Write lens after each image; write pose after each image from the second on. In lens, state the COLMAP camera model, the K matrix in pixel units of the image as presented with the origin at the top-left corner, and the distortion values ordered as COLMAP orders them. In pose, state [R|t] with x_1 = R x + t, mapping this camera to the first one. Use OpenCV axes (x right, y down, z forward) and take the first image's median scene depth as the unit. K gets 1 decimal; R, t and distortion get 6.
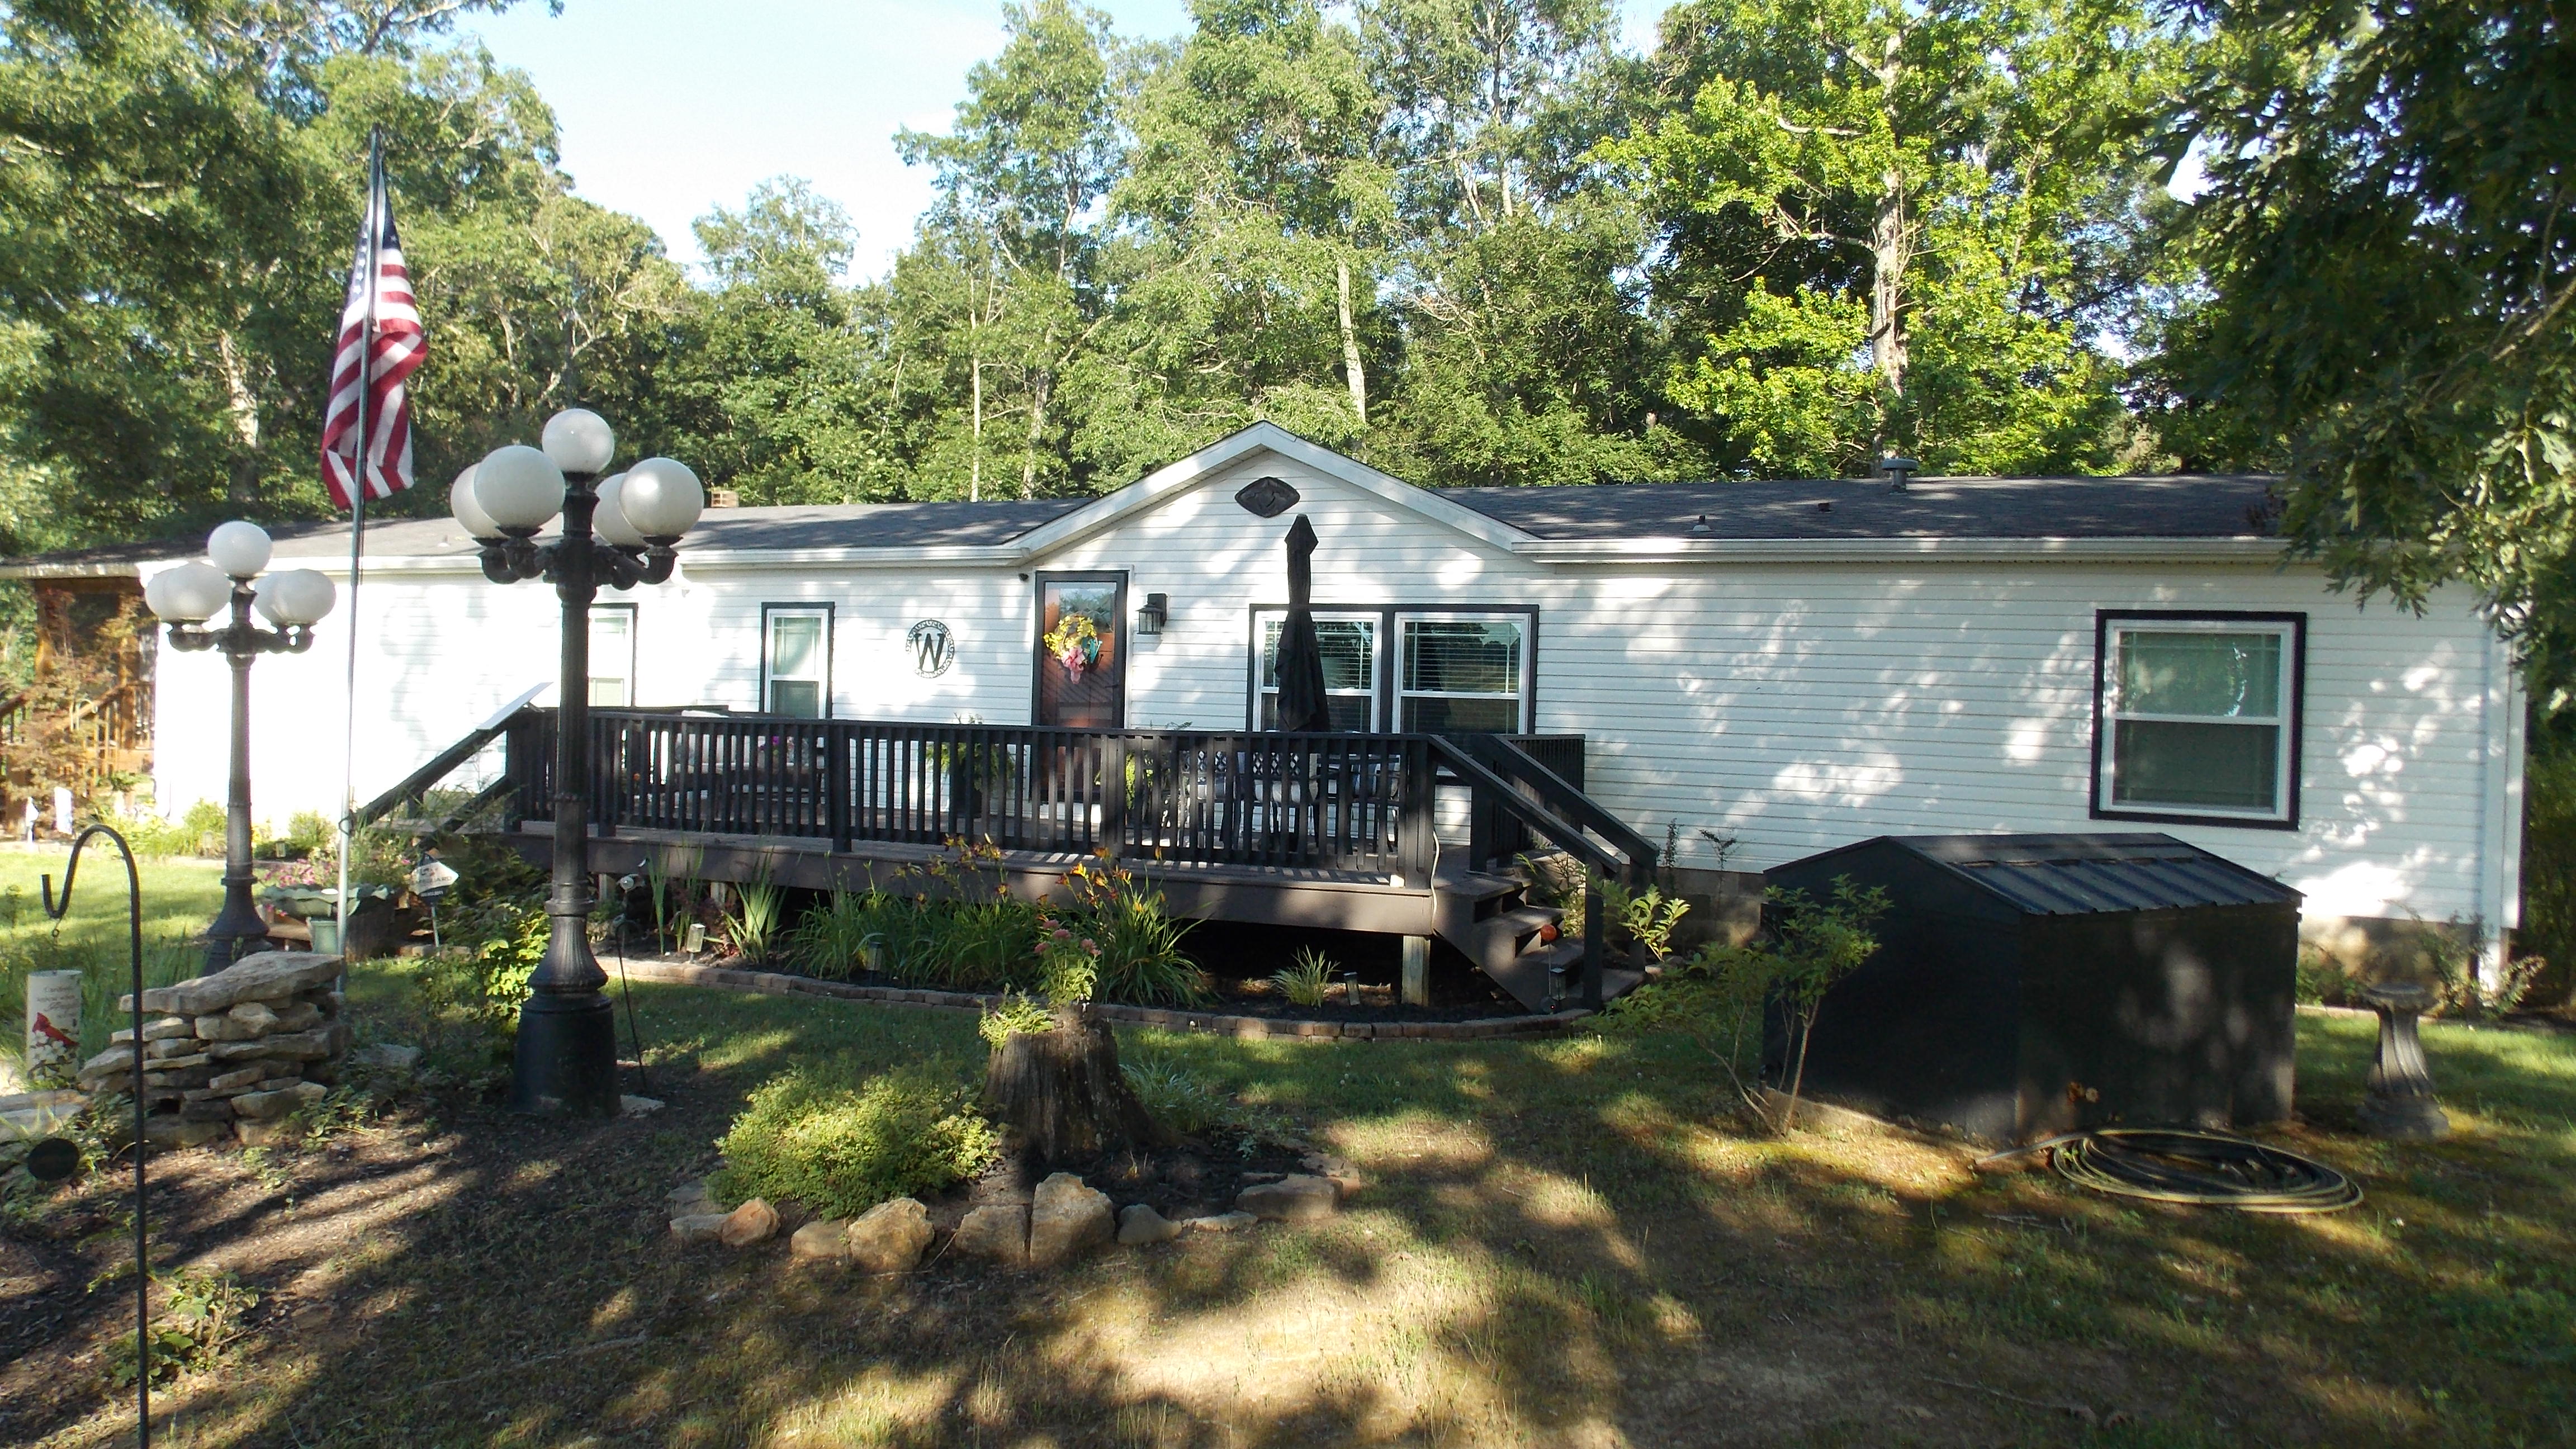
lens RADIAL K [[1671.8, 0, 1300.3], [0, 1671.8, 722.6], [0, 0, 1]] dist [-0.008398, -0.006763]
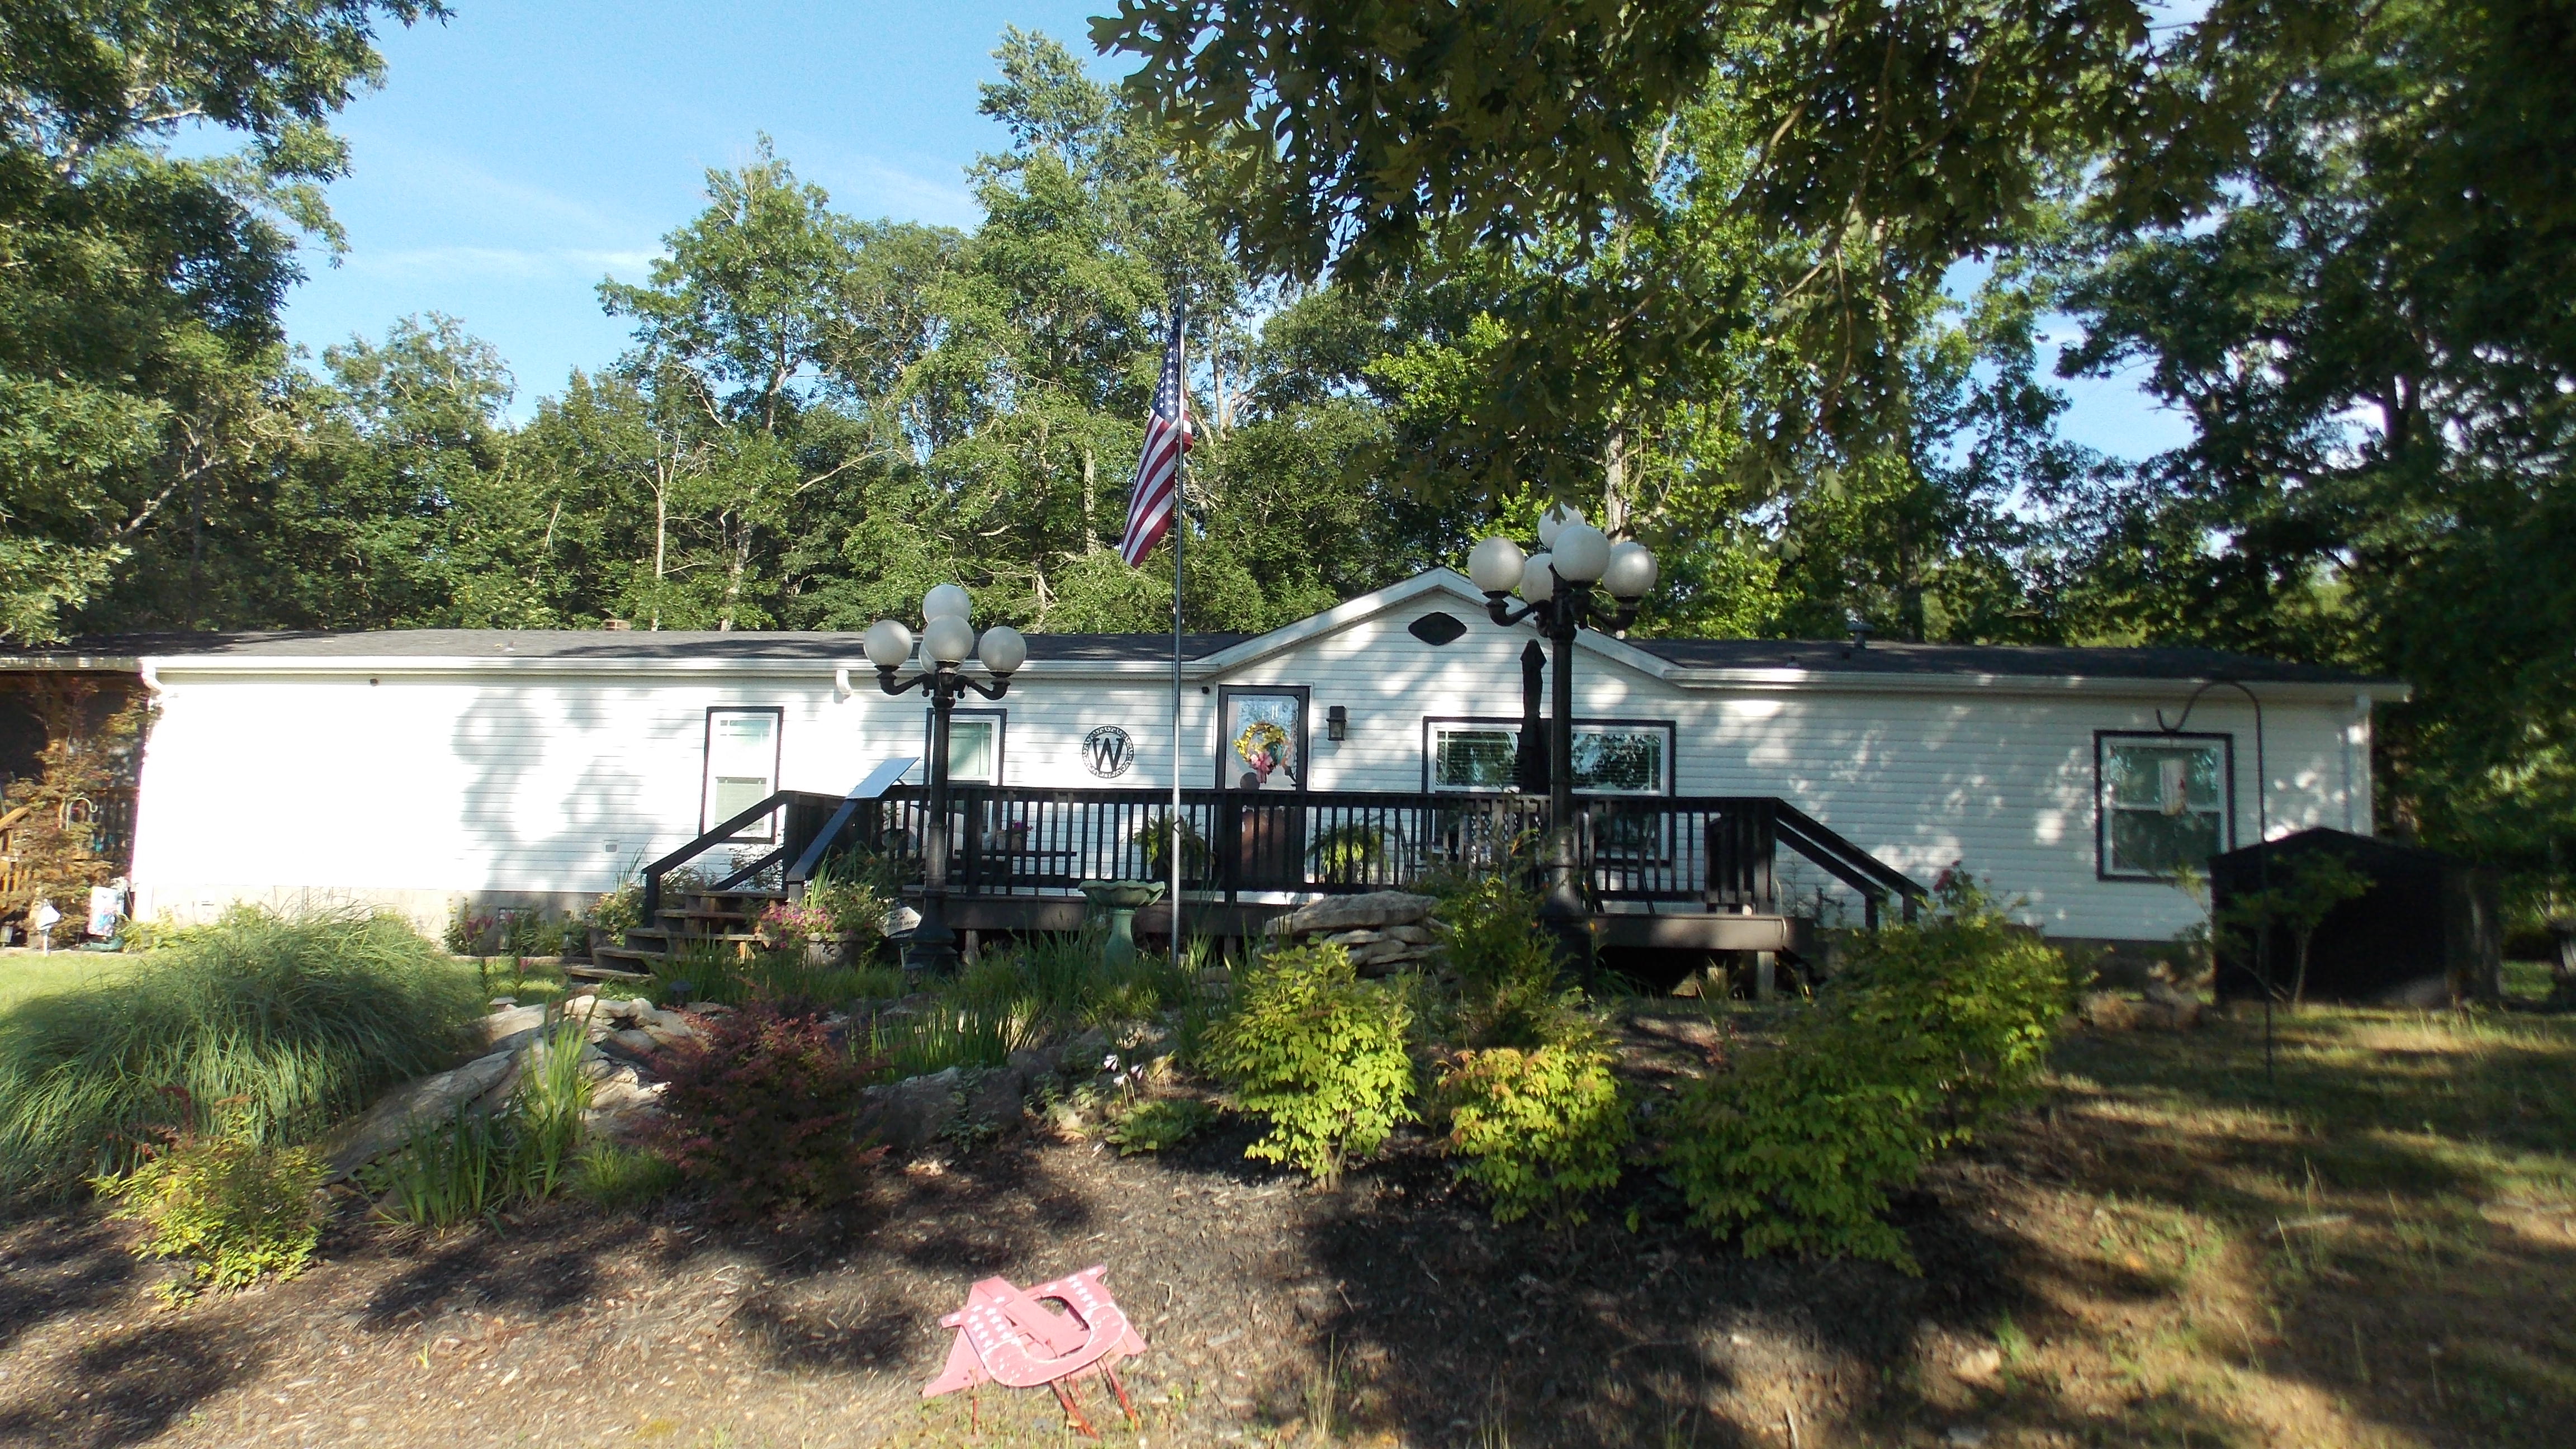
lens RADIAL K [[1671.8, 0, 1265.7], [0, 1671.8, 739.5], [0, 0, 1]] dist [-0.008398, -0.006763]
pose [[0.962376, 0.026803, 0.270396, -0.448963], [0.000781, 0.994846, -0.101396, 0.064417], [-0.271720, 0.097793, 0.957395, -0.109298]]
